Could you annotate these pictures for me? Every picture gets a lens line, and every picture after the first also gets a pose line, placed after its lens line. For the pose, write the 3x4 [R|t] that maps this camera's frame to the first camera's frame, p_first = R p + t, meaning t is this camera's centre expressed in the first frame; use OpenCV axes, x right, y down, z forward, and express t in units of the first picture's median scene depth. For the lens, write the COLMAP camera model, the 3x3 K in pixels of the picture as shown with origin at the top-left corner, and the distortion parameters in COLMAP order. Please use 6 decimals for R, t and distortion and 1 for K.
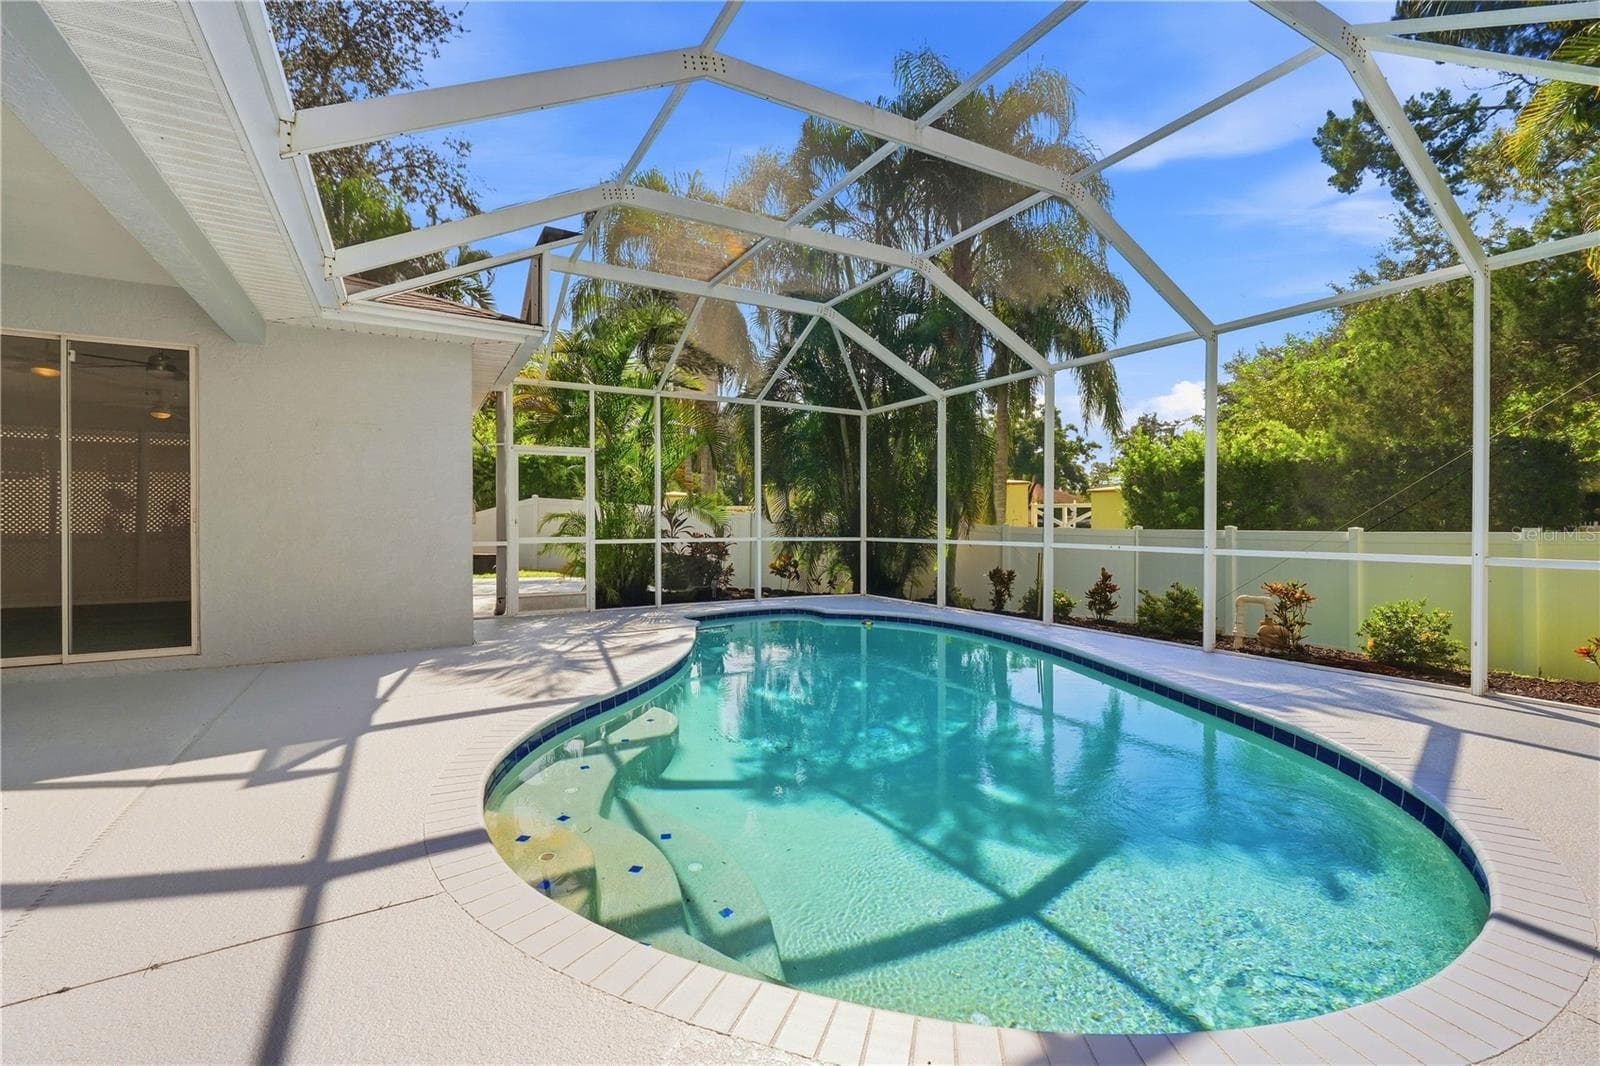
lens RADIAL K [[697.1, 0, 800.0], [0, 697.1, 533.0], [0, 0, 1]] dist [0.001142, -0.000363]
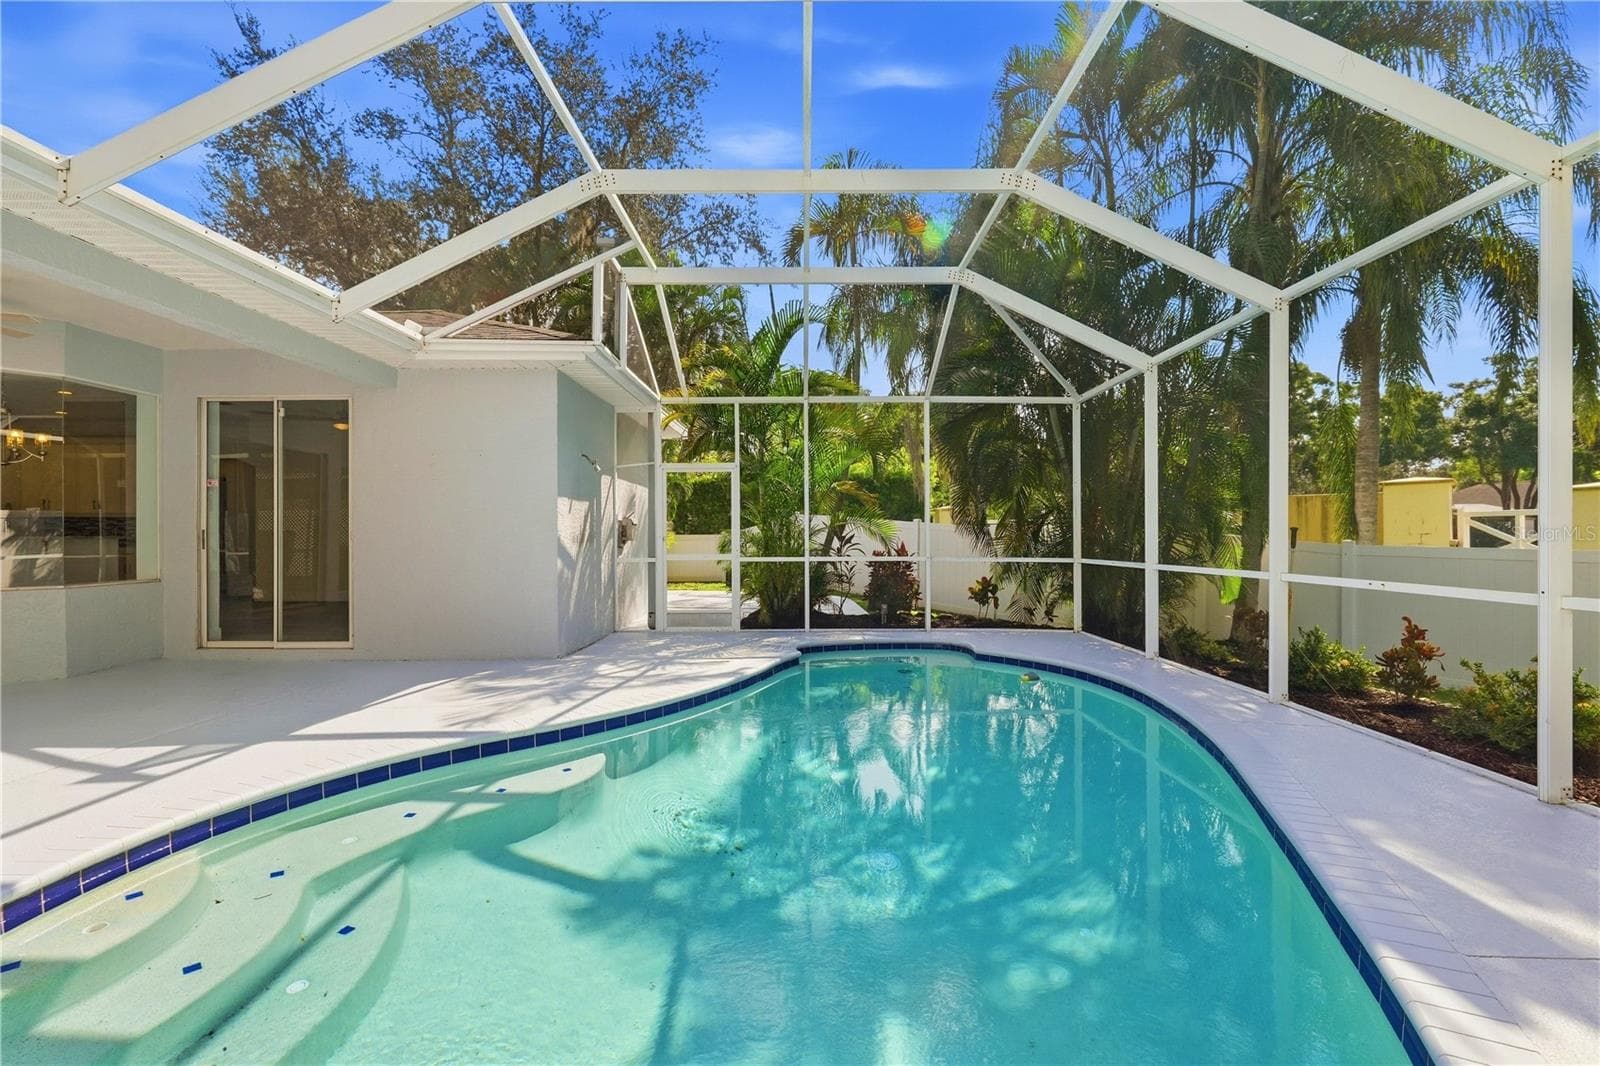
lens RADIAL K [[697.1, 0, 800.0], [0, 697.1, 533.0], [0, 0, 1]] dist [0.001142, -0.000363]
pose [[0.868981, -0.004222, -0.494828, 0.261336], [-0.006420, 0.999783, -0.019806, -0.005913], [0.494805, 0.020388, 0.868765, 0.212335]]
